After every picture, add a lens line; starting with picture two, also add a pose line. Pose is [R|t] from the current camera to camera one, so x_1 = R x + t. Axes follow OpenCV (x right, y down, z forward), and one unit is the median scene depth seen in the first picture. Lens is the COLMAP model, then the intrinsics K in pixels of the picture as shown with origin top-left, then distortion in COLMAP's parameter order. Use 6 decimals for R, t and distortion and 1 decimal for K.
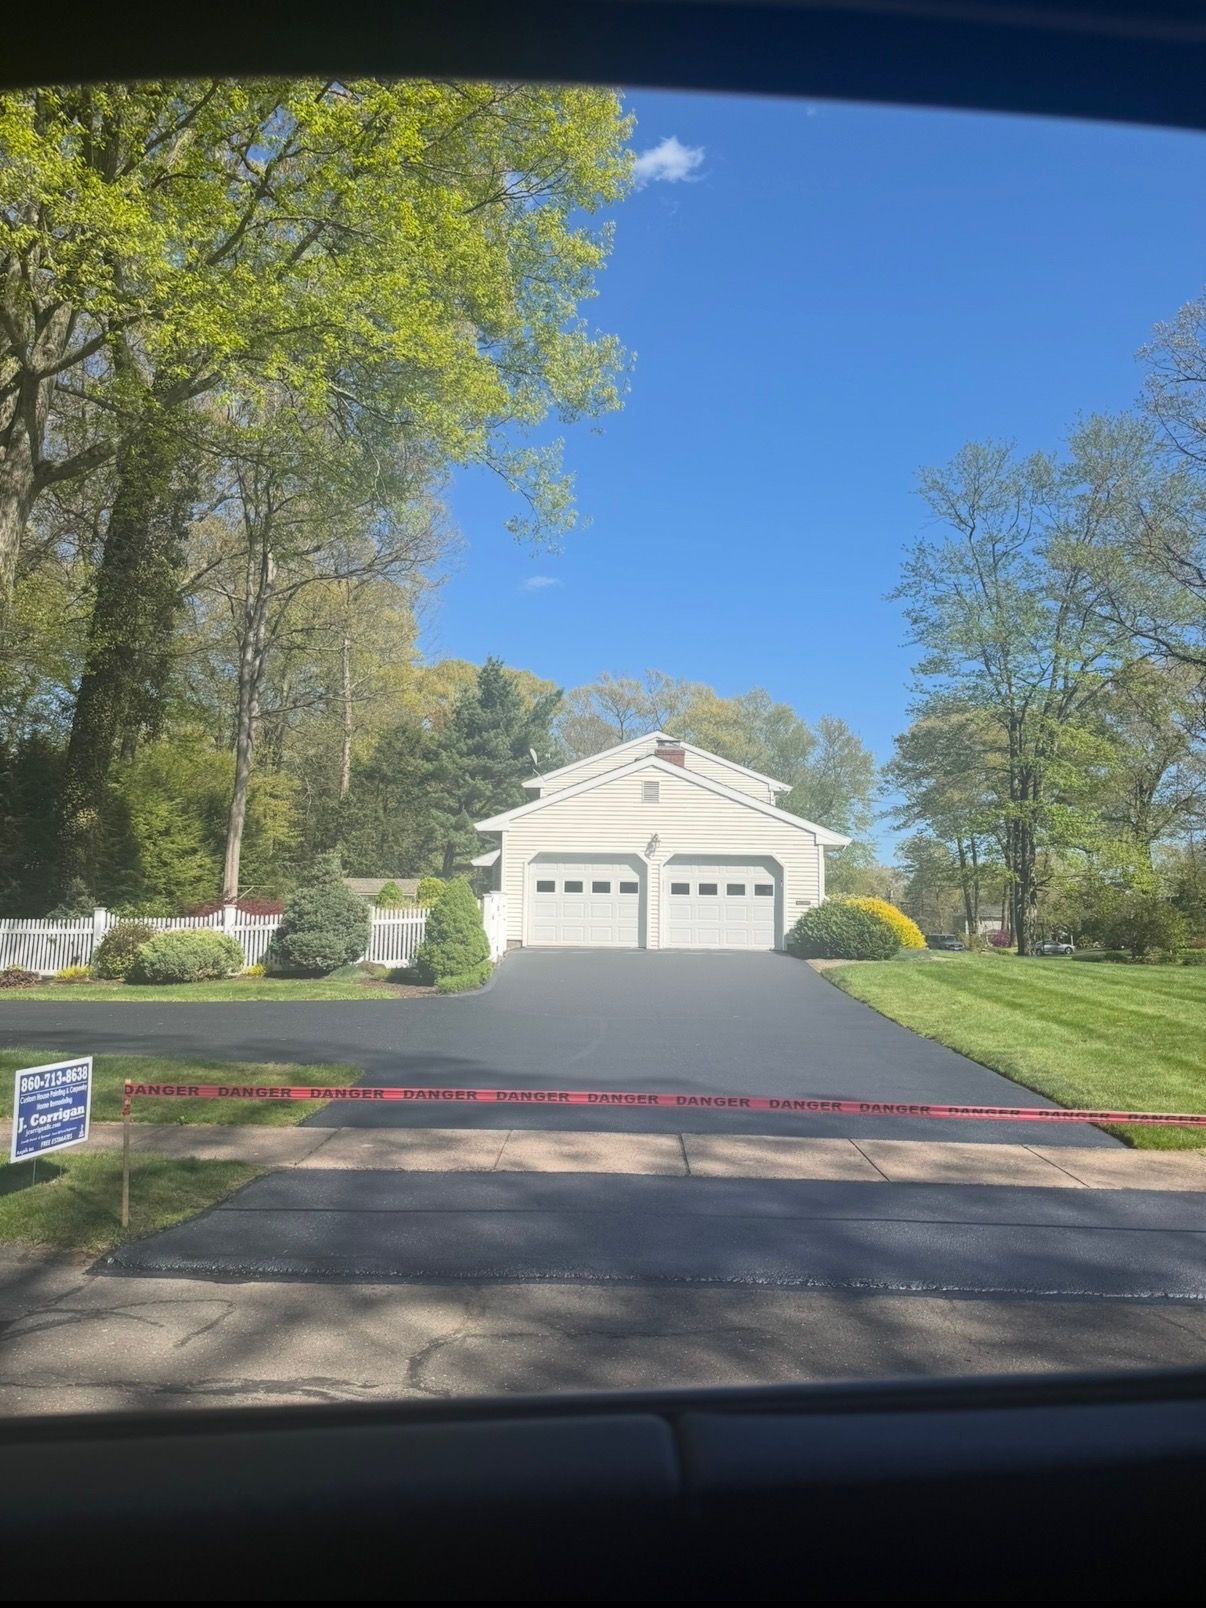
lens RADIAL K [[1134.3, 0, 603.0], [0, 1134.3, 804.0], [0, 0, 1]] dist [0.104005, -0.172712]
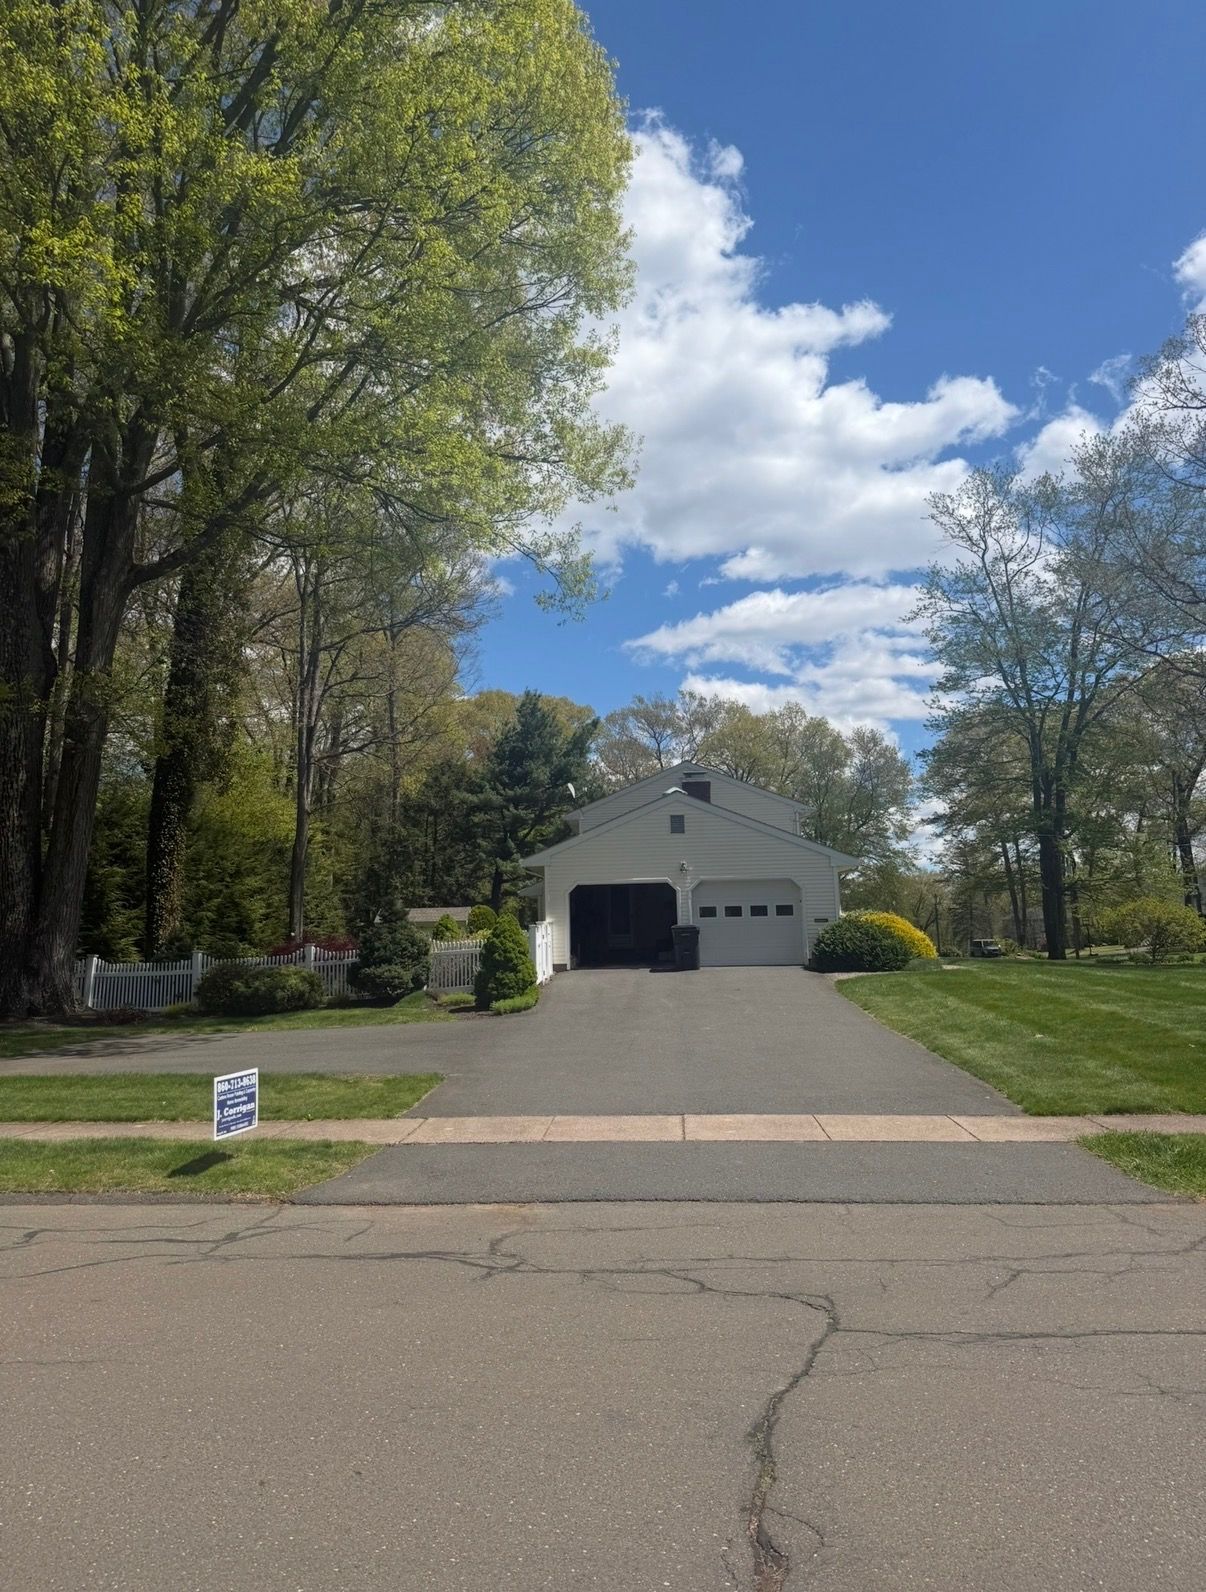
lens RADIAL K [[1189.4, 0, 603.0], [0, 1189.4, 796.0], [0, 0, 1]] dist [0.121476, -0.226180]
pose [[0.998177, -0.043399, -0.041950, 0.013277], [0.042851, 0.998985, -0.013883, -0.017198], [0.042510, 0.012060, 0.999023, -0.105063]]
